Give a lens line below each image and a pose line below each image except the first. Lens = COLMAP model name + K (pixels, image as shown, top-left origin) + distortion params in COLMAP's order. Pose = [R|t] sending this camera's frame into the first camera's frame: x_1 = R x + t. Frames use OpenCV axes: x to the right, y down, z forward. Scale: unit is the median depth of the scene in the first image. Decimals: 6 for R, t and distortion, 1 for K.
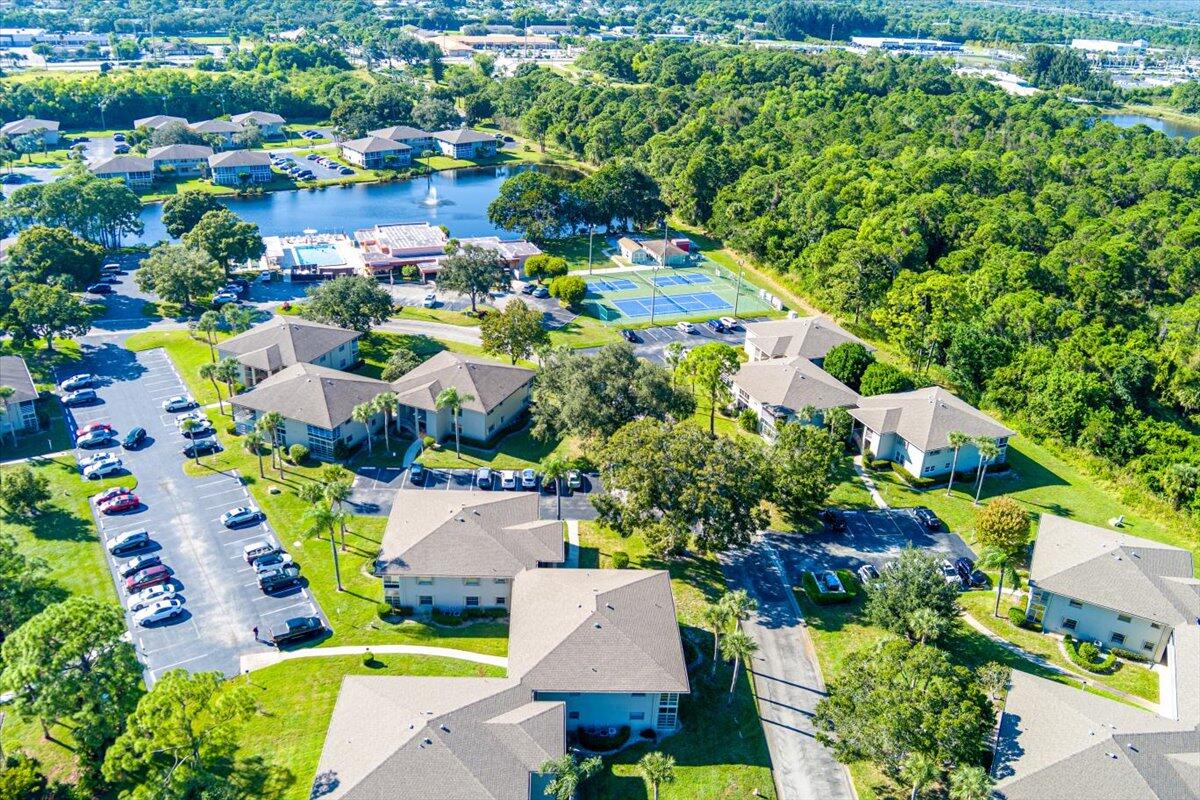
lens RADIAL K [[961.0, 0, 600.0], [0, 961.0, 400.0], [0, 0, 1]] dist [-0.081928, 0.032204]
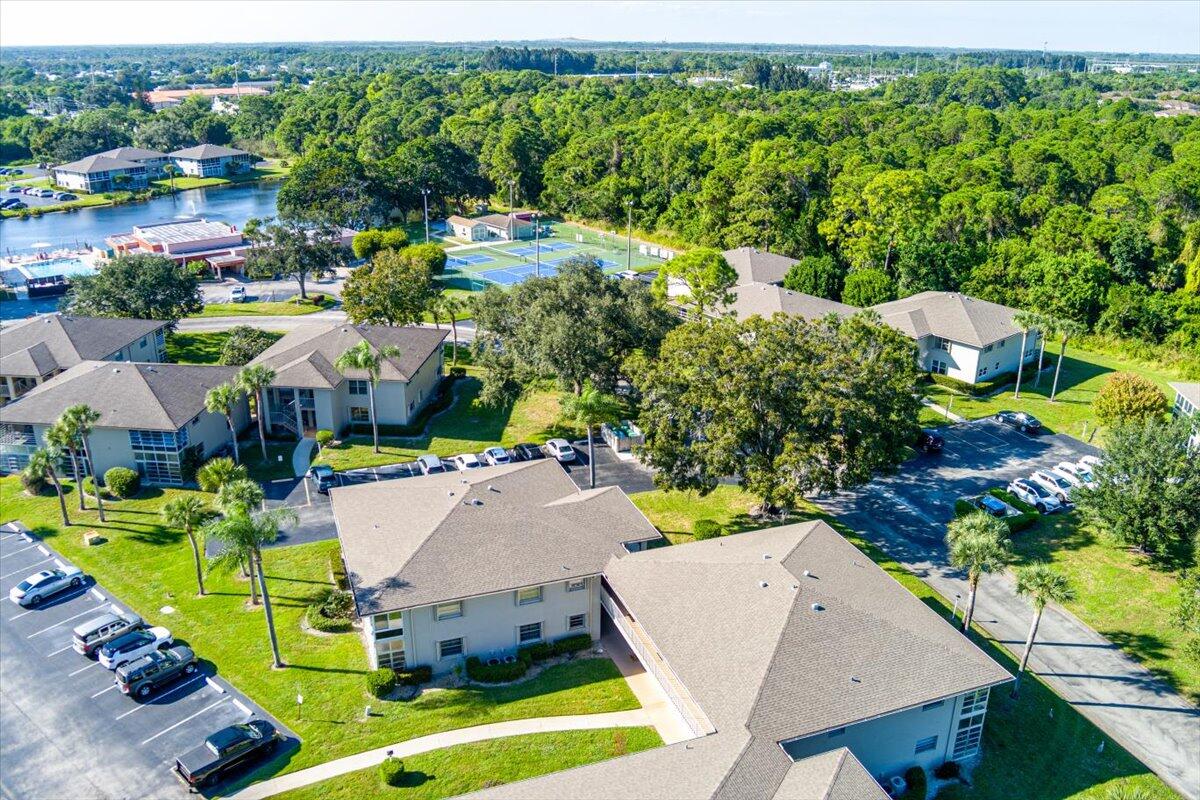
lens RADIAL K [[961.0, 0, 600.0], [0, 961.0, 400.0], [0, 0, 1]] dist [-0.081928, 0.032204]
pose [[0.951195, -0.143402, 0.273246, -0.113903], [0.162691, 0.985451, -0.049167, 0.053235], [-0.262220, 0.091222, 0.960687, 0.209166]]
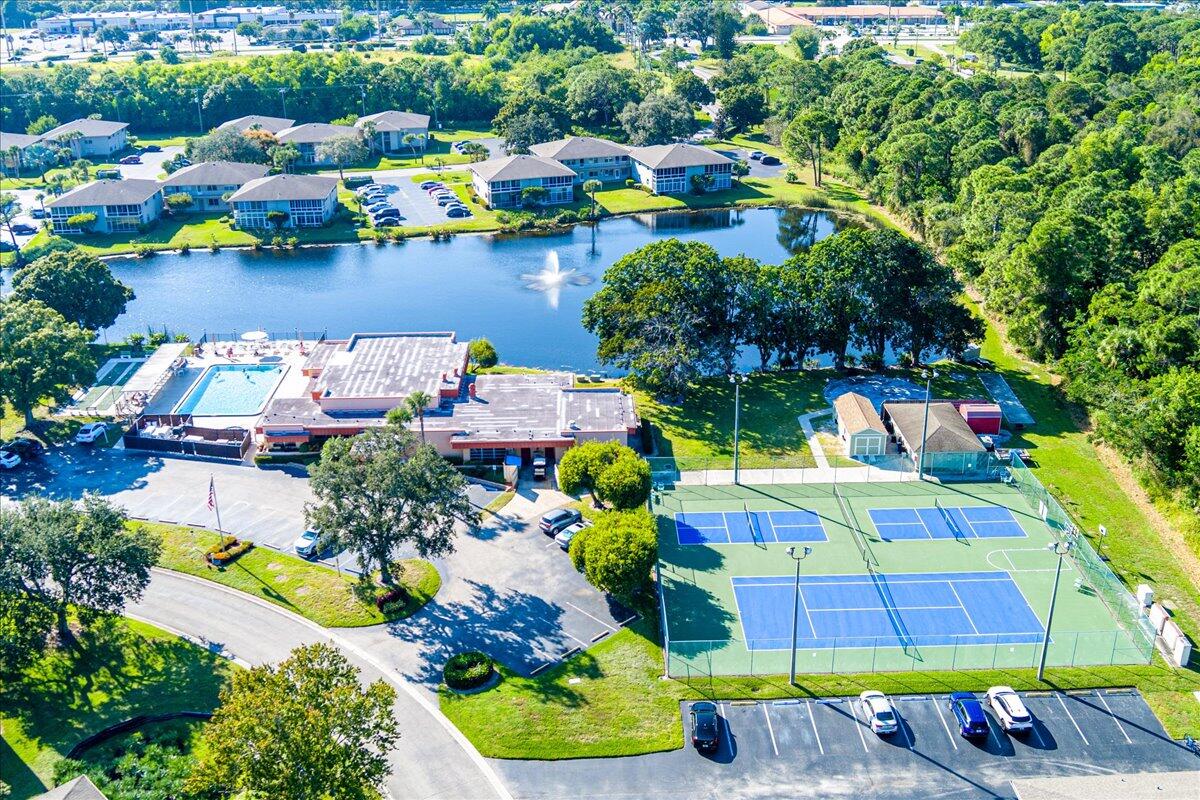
lens RADIAL K [[1188.7, 0, 600.0], [0, 1188.7, 400.0], [0, 0, 1]] dist [-0.061470, -0.026461]
pose [[0.935110, 0.082909, -0.344523, 0.119593], [-0.101906, 0.994092, -0.037369, -0.147323], [0.339389, 0.070053, 0.938034, 0.480723]]
